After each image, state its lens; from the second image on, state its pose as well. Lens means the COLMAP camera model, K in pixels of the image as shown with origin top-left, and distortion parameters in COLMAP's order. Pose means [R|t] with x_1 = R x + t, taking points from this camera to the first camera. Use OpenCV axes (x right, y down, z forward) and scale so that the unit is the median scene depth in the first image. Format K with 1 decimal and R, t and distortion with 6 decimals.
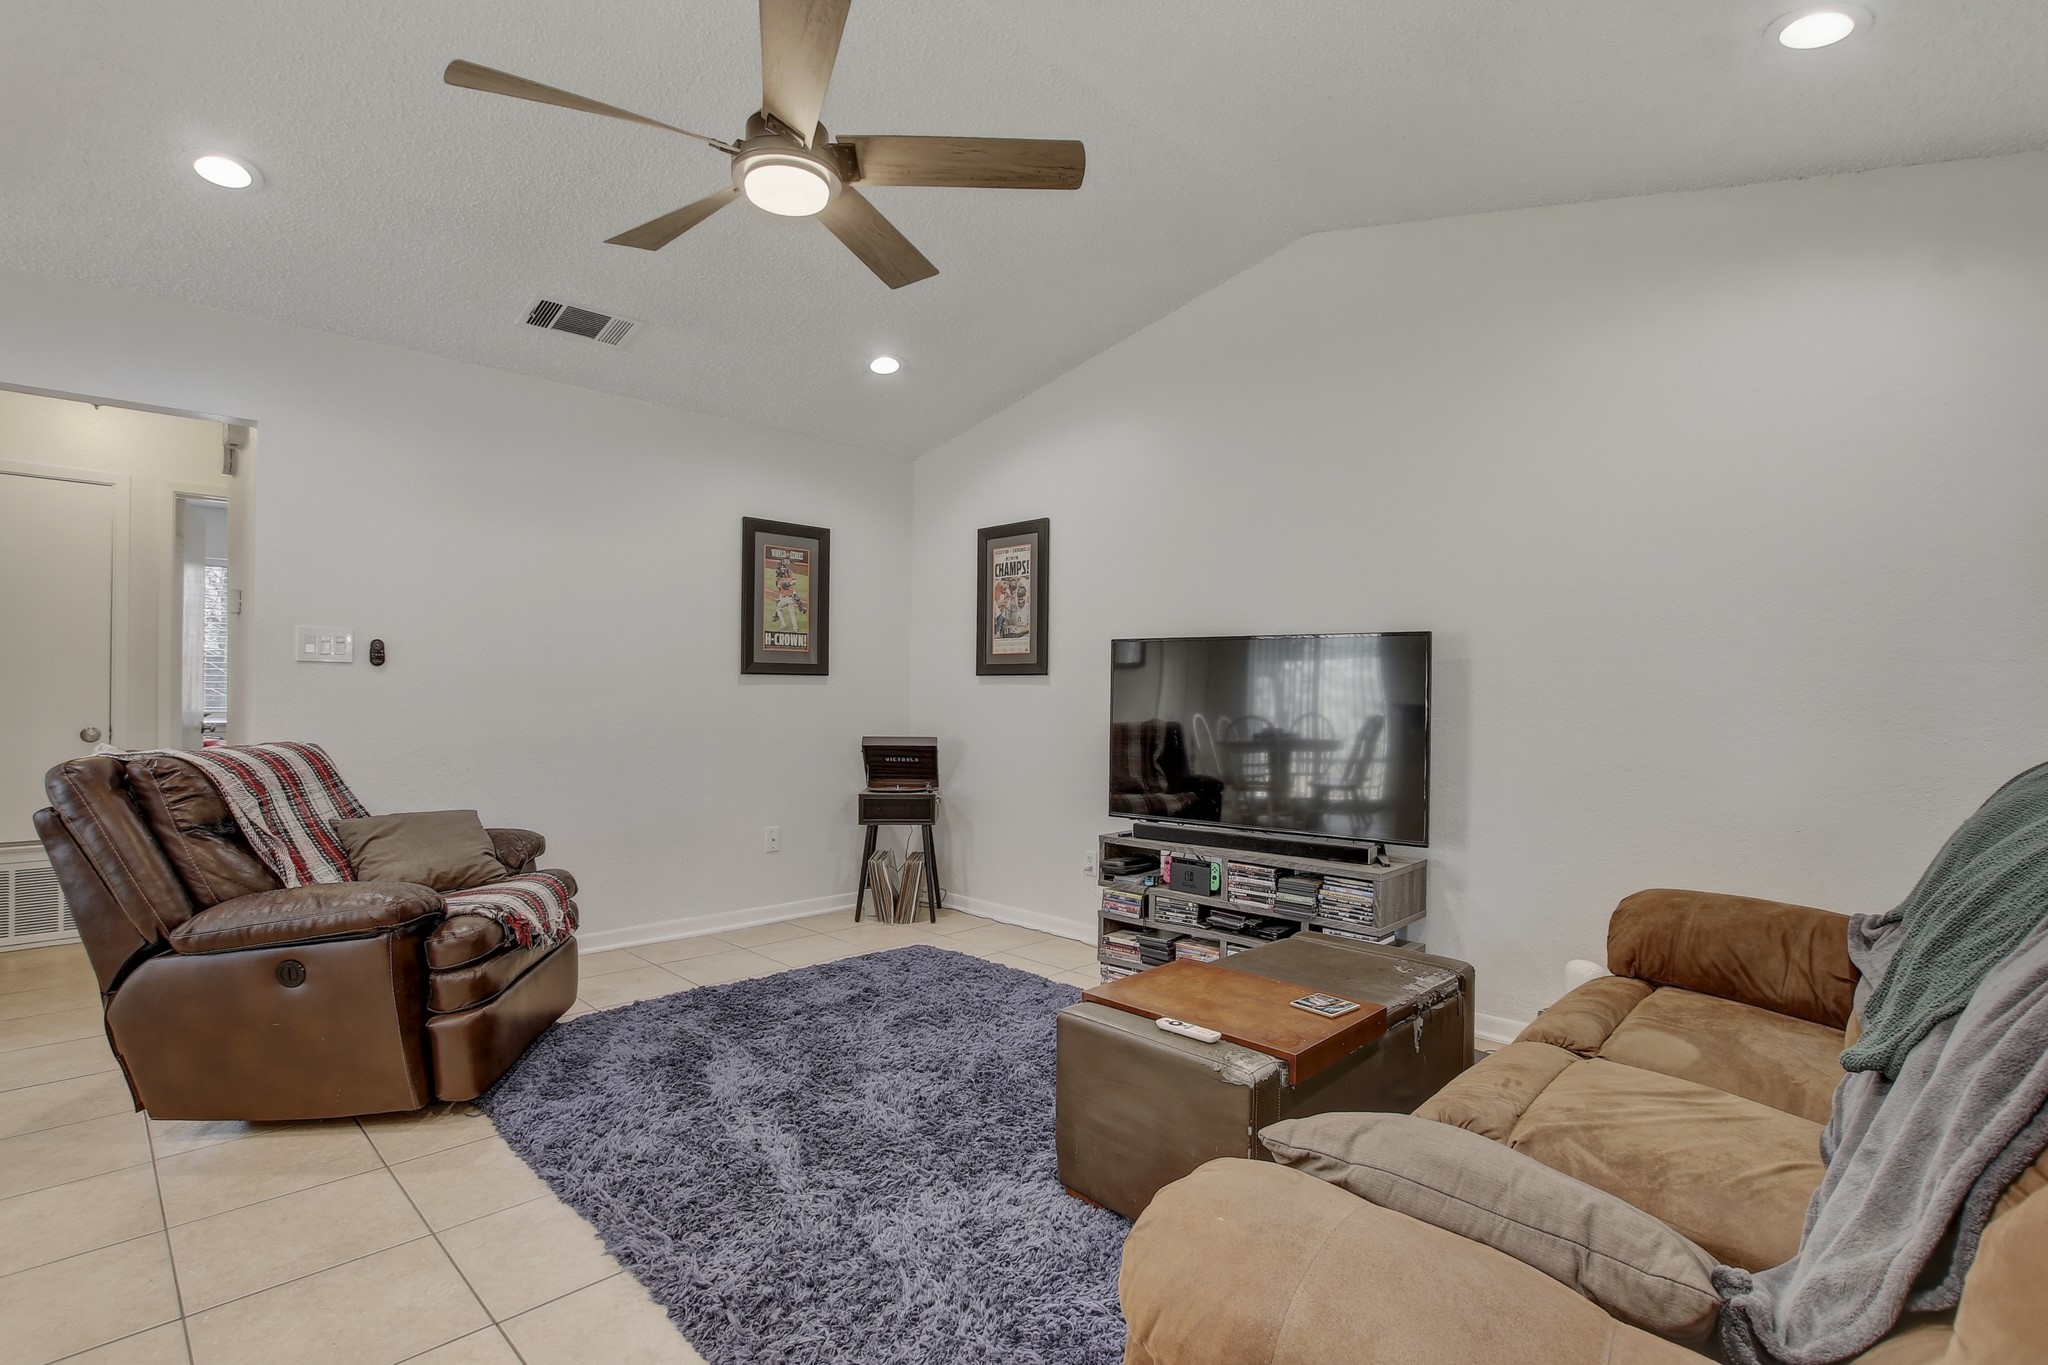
lens RADIAL K [[961.5, 0, 1020.3], [0, 961.5, 680.6], [0, 0, 1]] dist [-0.024430, 0.004437]
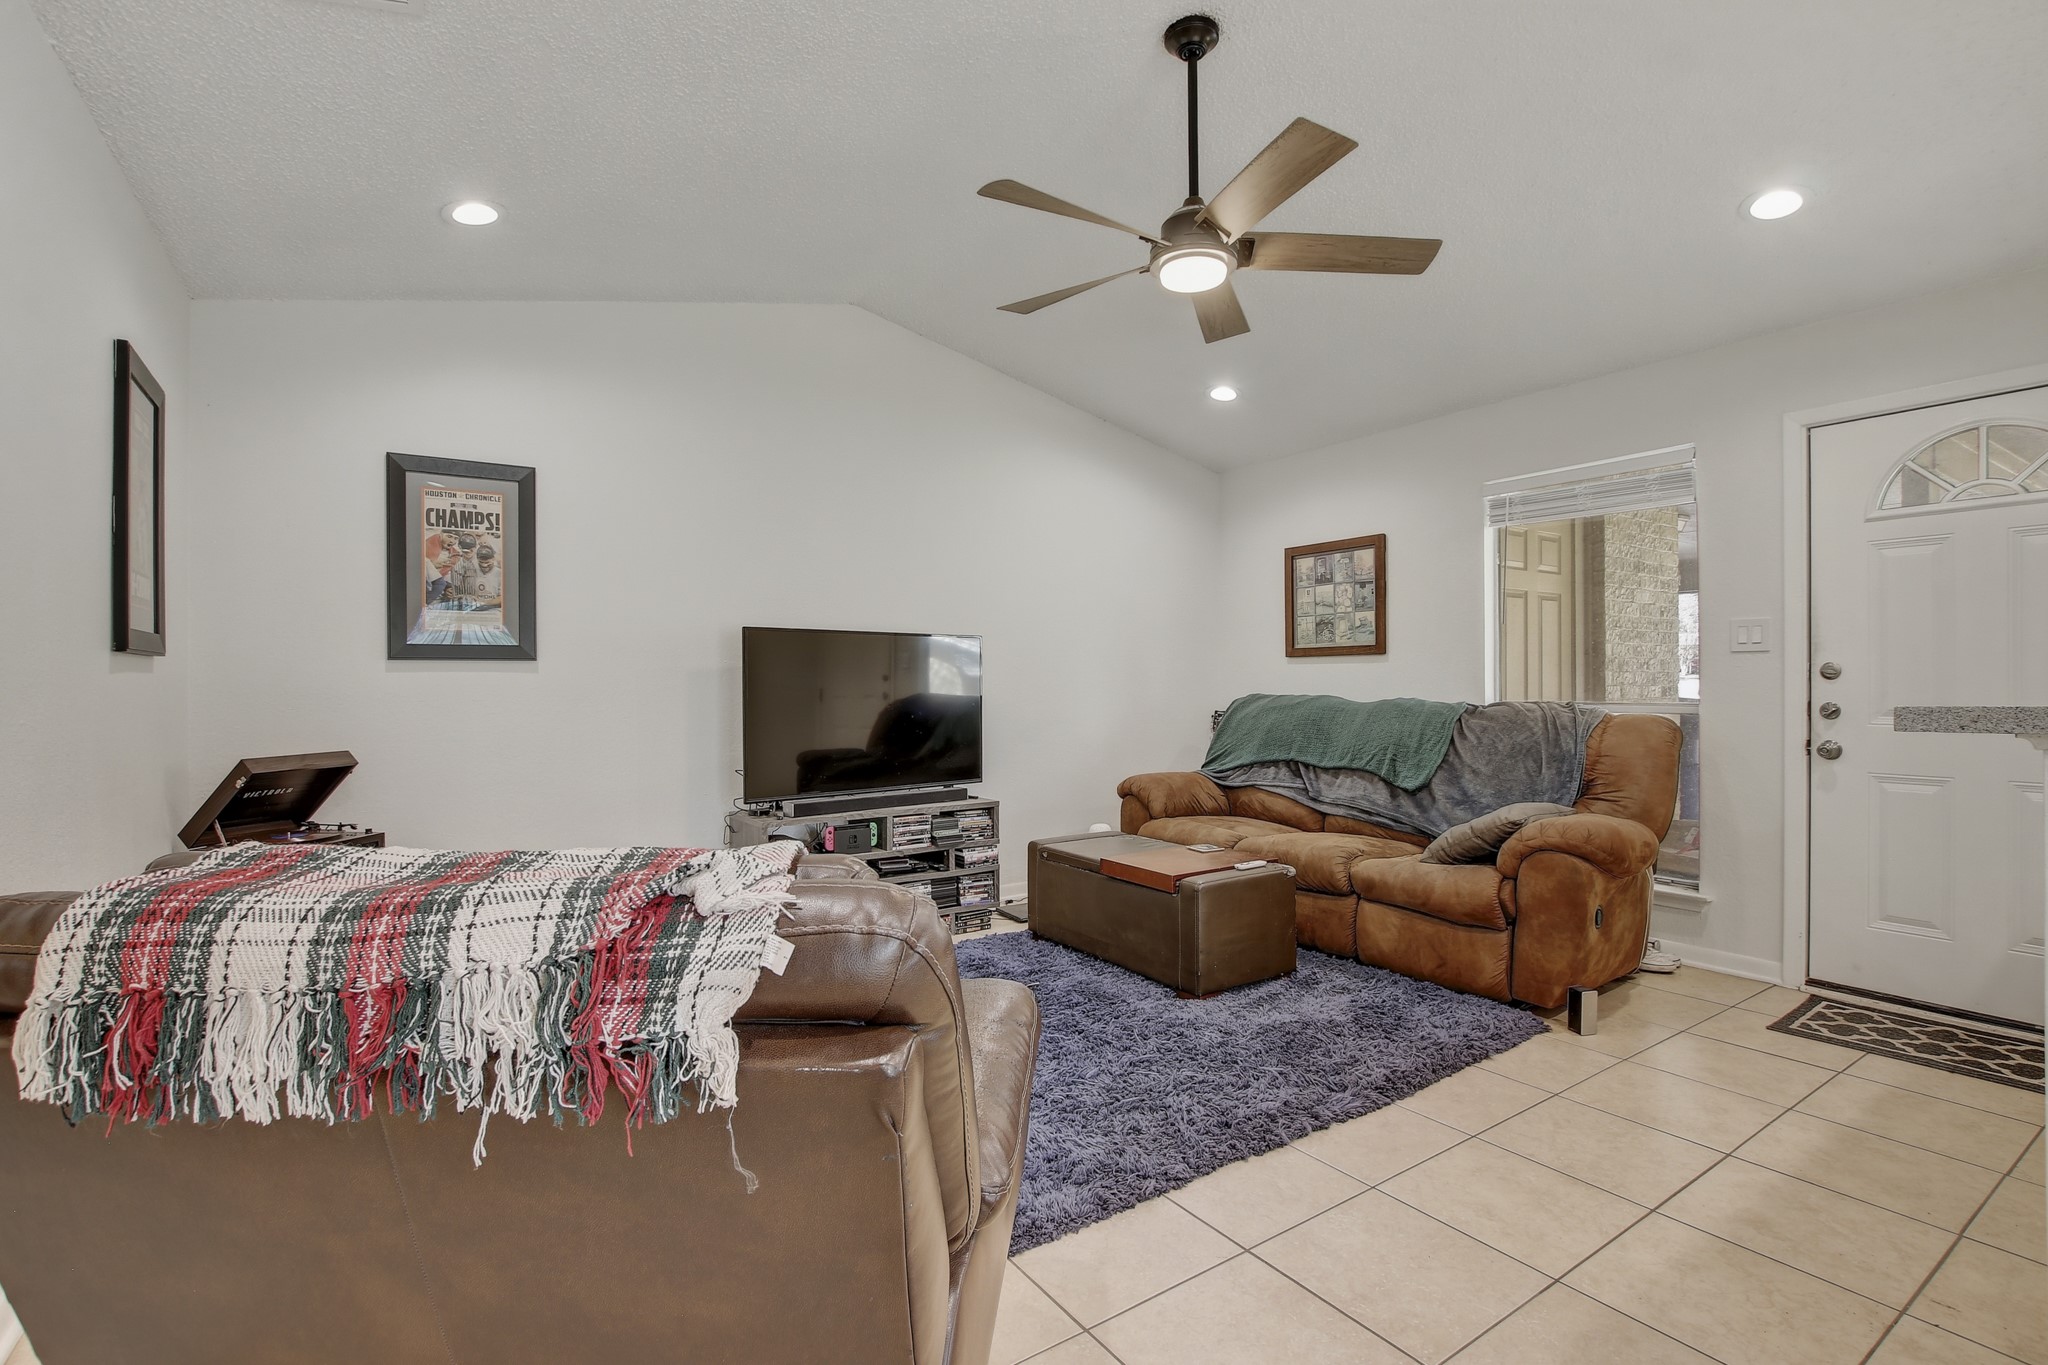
lens RADIAL K [[961.5, 0, 1035.7], [0, 961.5, 681.8], [0, 0, 1]] dist [-0.024430, 0.004437]
pose [[0.197098, -0.005732, 0.980367, -0.674739], [0.002012, 0.999983, 0.005442, 0.008487], [-0.980382, 0.000900, 0.197107, 0.421934]]
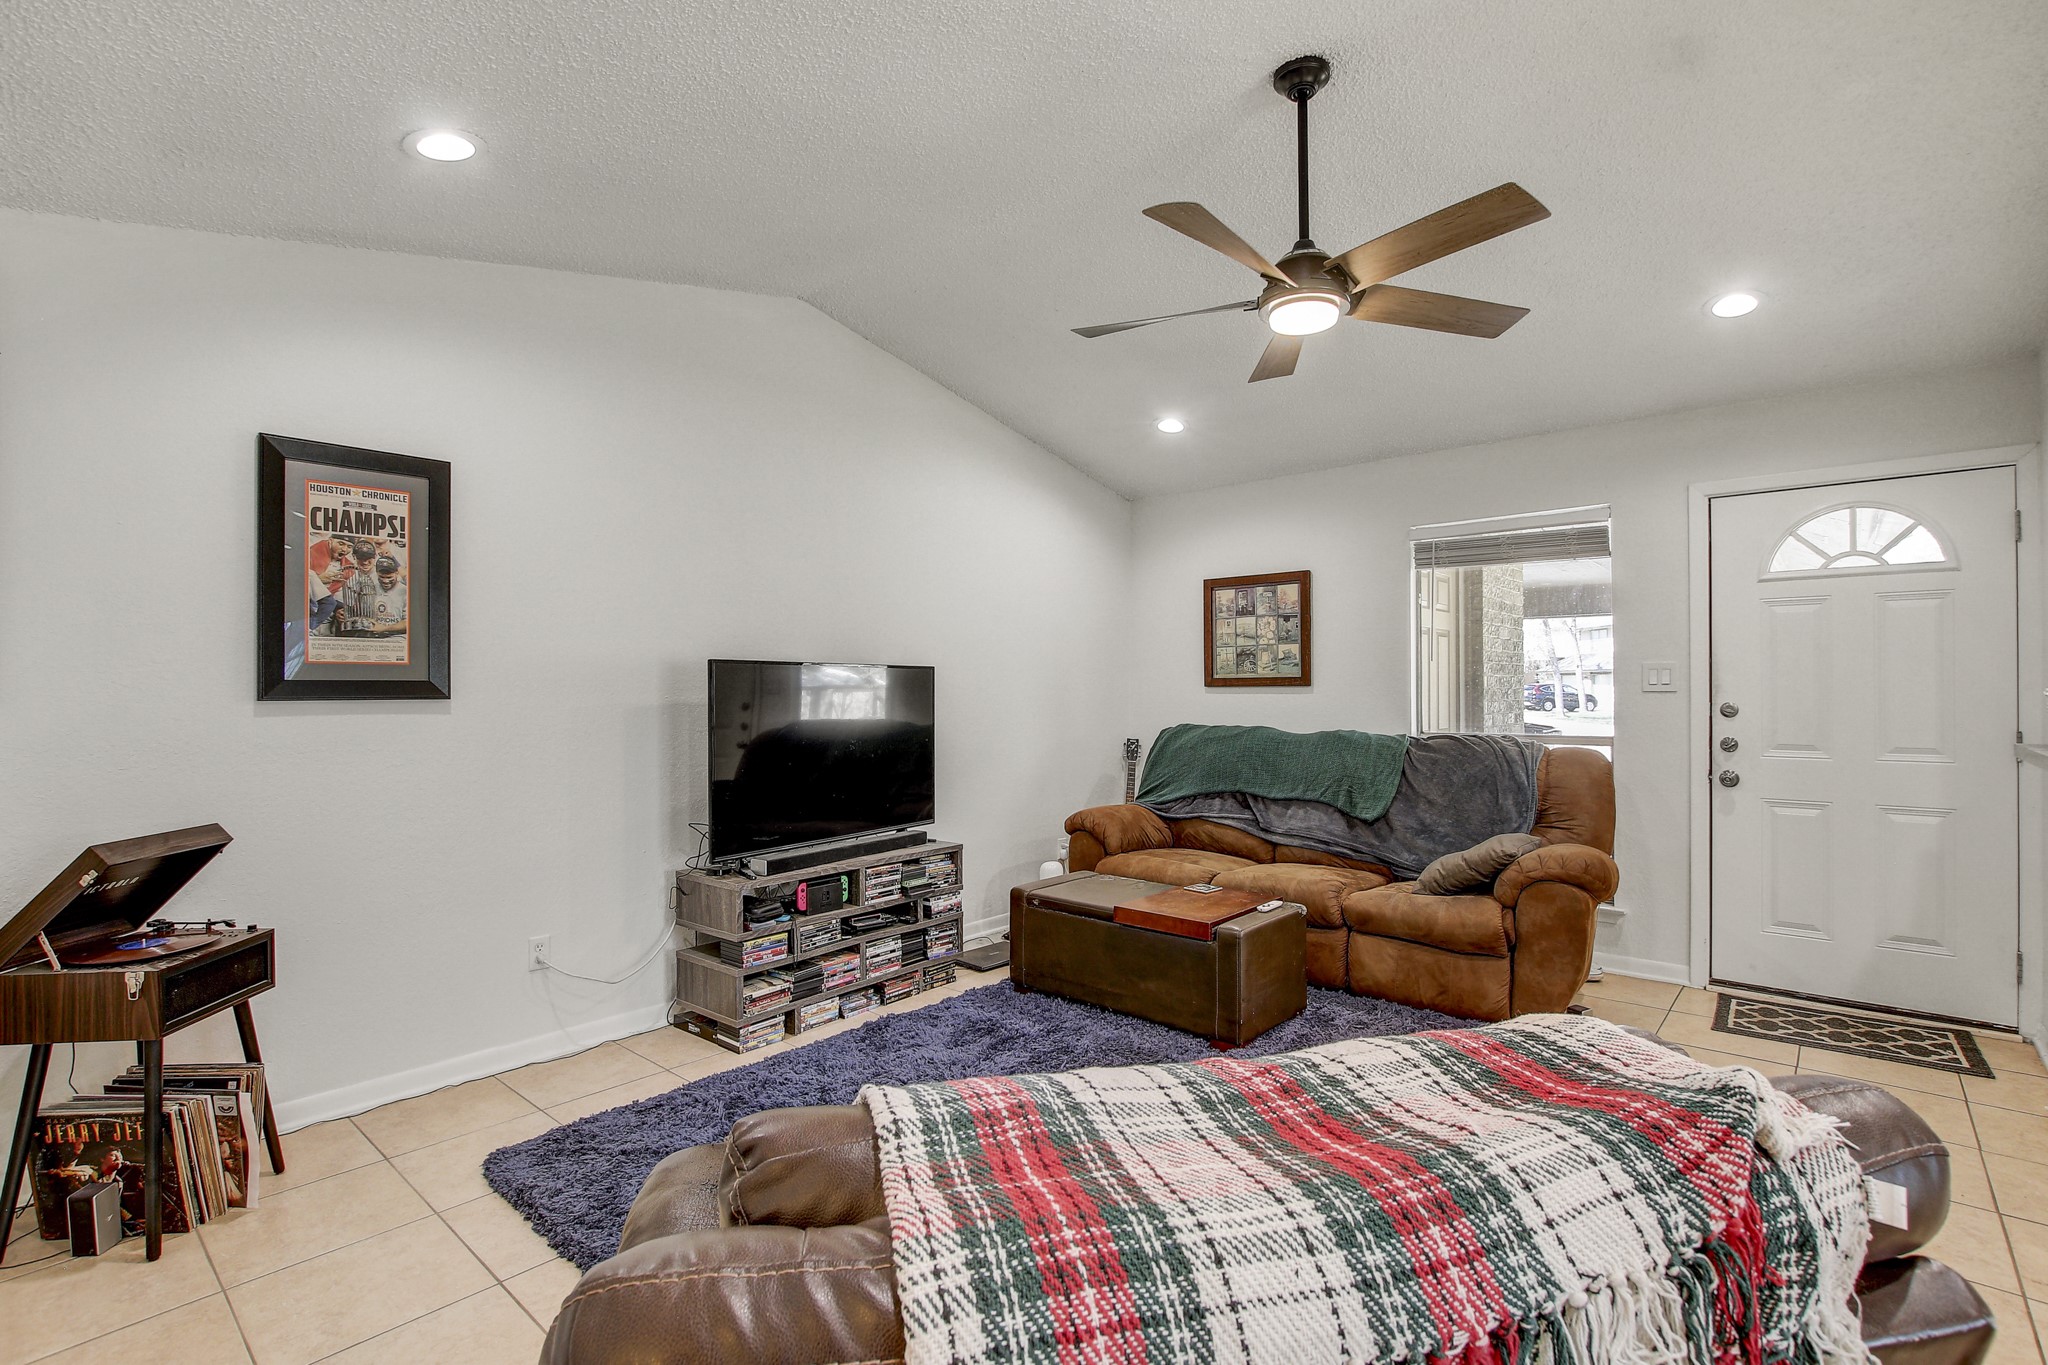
lens RADIAL K [[961.5, 0, 1031.8], [0, 961.5, 680.9], [0, 0, 1]] dist [-0.024430, 0.004437]
pose [[-0.058181, 0.004147, 0.998297, -0.644047], [-0.001369, 0.999990, -0.004234, -0.015879], [-0.998305, -0.001613, -0.058175, 0.631354]]
